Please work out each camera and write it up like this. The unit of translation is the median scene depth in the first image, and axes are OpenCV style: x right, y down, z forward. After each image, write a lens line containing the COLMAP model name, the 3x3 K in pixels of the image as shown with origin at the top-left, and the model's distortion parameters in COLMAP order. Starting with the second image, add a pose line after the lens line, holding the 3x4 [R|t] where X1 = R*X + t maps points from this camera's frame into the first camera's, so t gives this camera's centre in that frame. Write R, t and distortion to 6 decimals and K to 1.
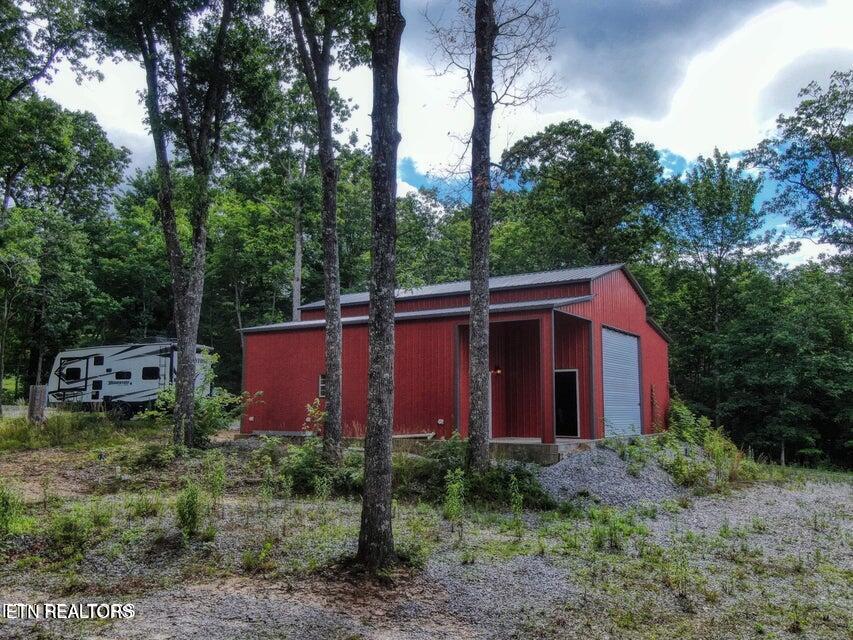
lens RADIAL K [[714.4, 0, 426.5], [0, 714.4, 320.0], [0, 0, 1]] dist [0.005931, 0.001482]
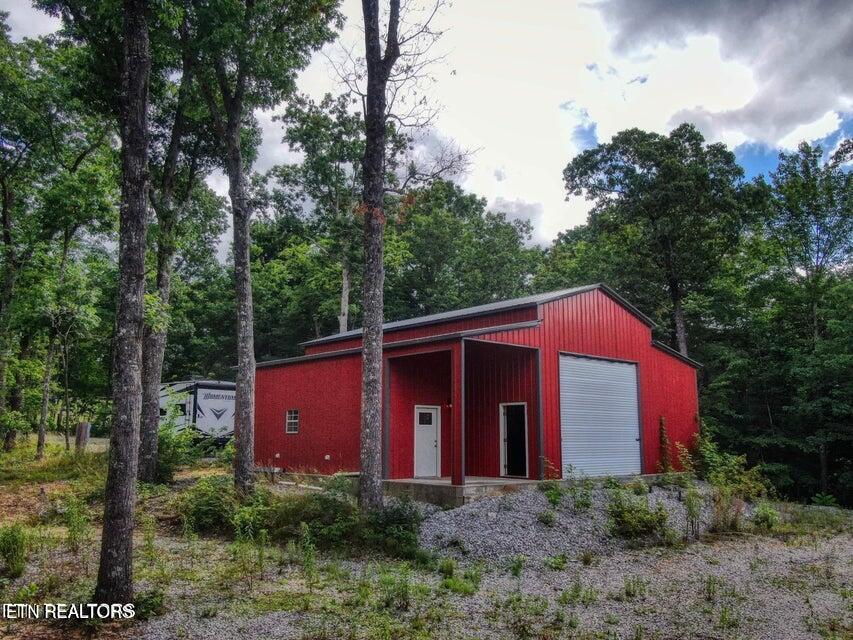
lens RADIAL K [[728.1, 0, 426.5], [0, 728.1, 320.0], [0, 0, 1]] dist [-0.006456, -0.002051]
pose [[0.965758, -0.042322, -0.255968, 0.279598], [0.032147, 0.998523, -0.043806, 0.000459], [0.257444, 0.034077, 0.965692, 0.056406]]
